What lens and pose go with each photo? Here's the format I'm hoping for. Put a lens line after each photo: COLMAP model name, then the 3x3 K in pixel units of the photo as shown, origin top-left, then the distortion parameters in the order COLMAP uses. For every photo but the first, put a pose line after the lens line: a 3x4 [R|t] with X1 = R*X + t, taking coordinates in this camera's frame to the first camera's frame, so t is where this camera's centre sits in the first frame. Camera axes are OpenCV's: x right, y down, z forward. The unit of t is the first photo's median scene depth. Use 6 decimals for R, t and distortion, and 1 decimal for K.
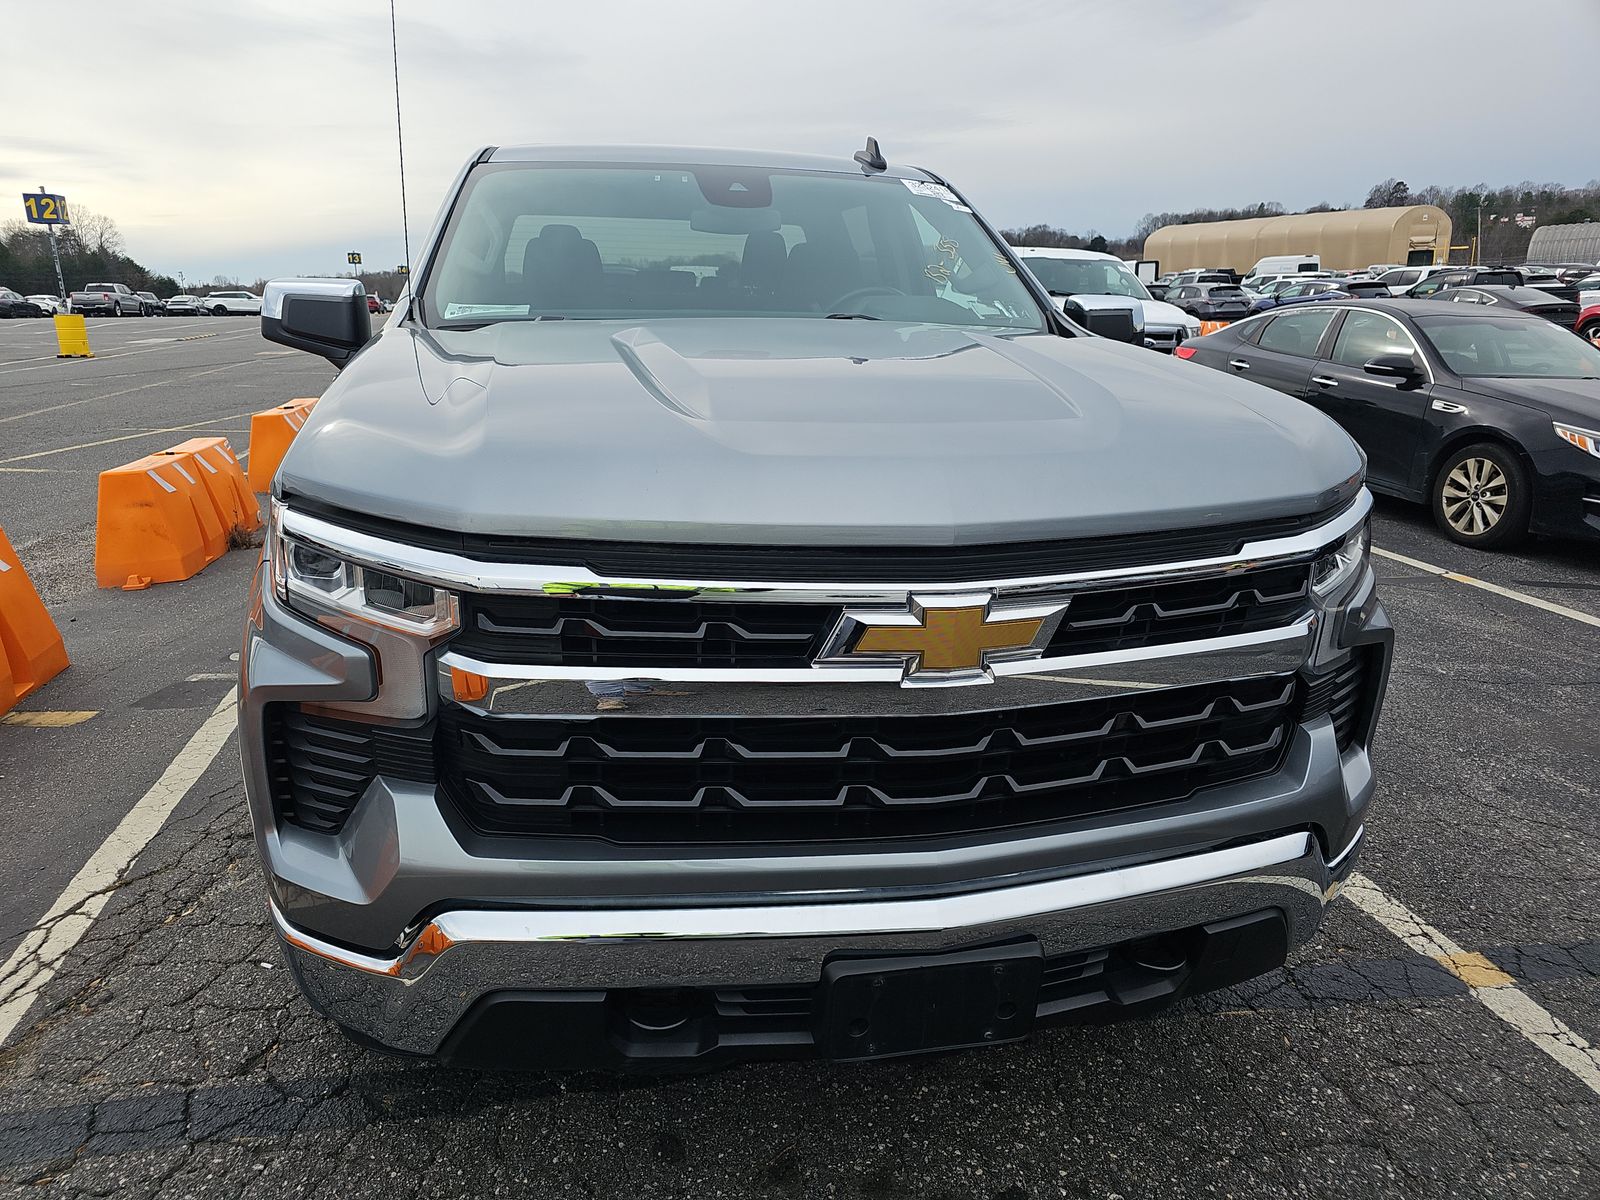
lens RADIAL K [[1072.3, 0, 797.2], [0, 1072.3, 551.2], [0, 0, 1]] dist [0.056271, -0.039806]
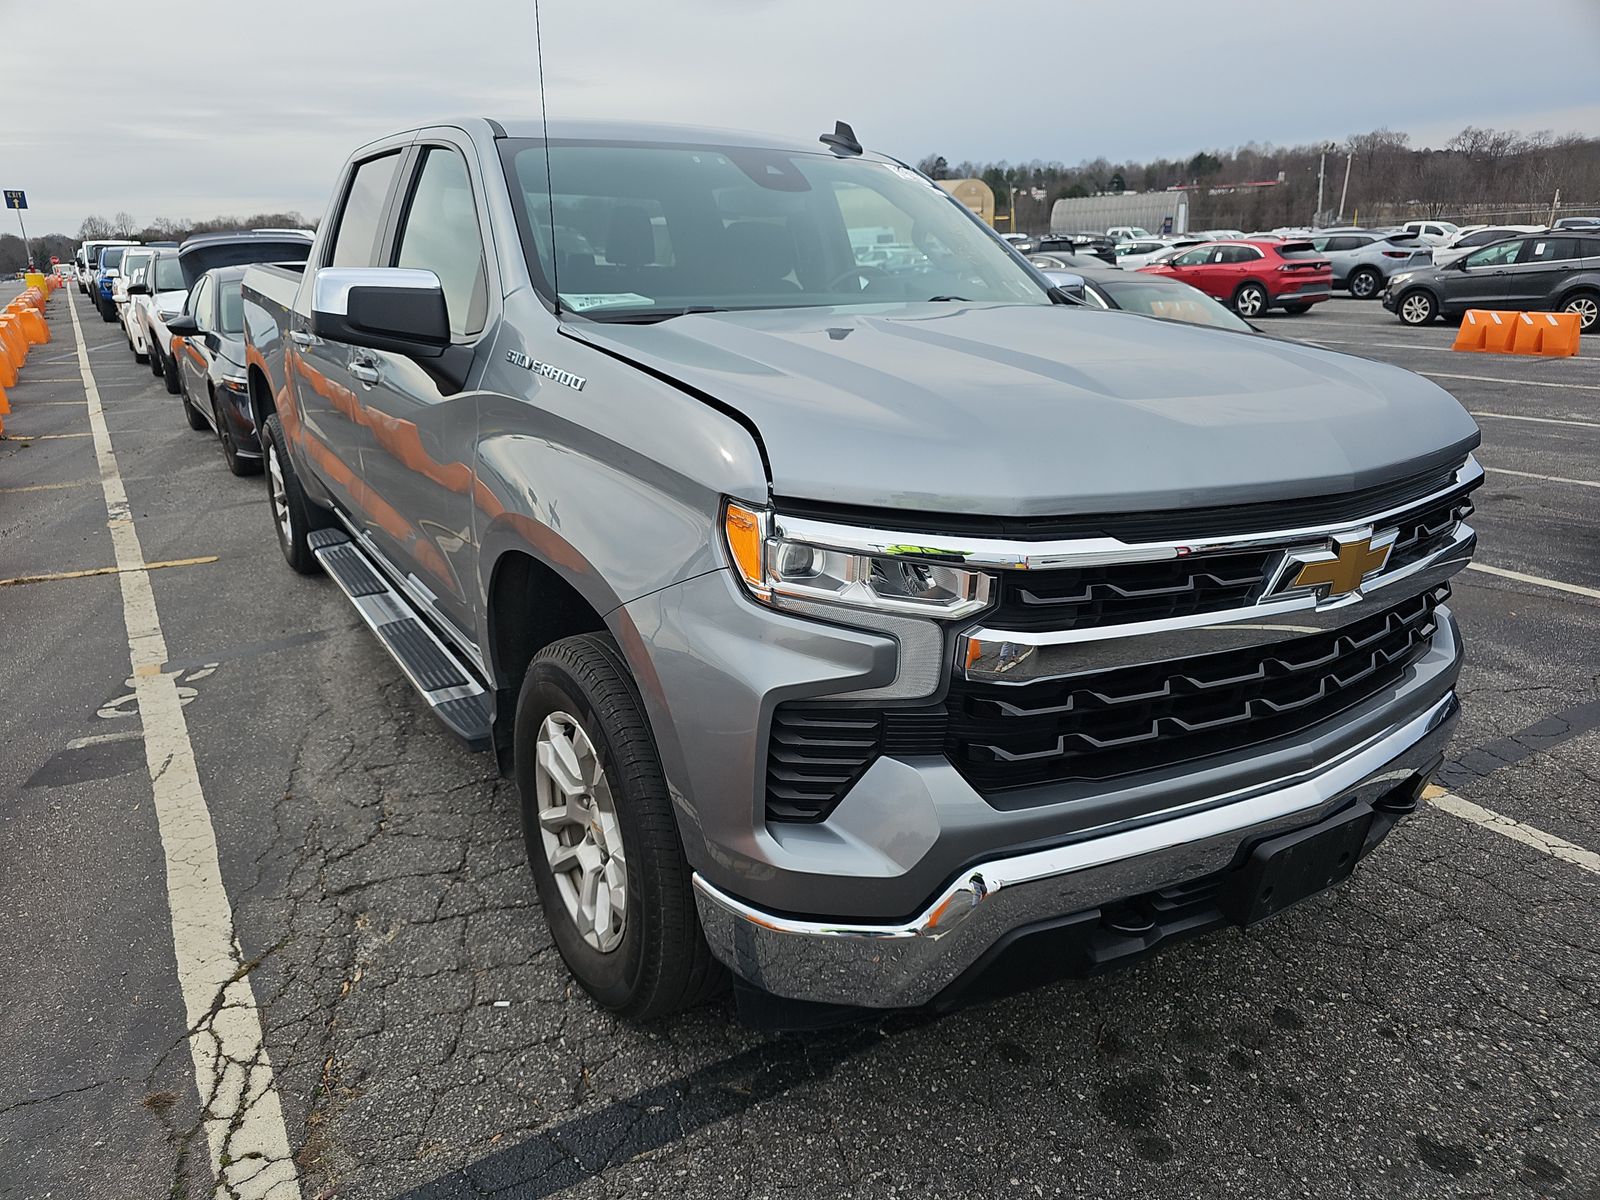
lens RADIAL K [[1085.6, 0, 779.8], [0, 1085.6, 574.6], [0, 0, 1]] dist [0.045690, -0.033806]
pose [[0.932173, -0.108100, 0.345495, -0.591558], [0.091478, 0.993741, 0.064112, -0.032838], [-0.350264, -0.028158, 0.936228, 0.033890]]
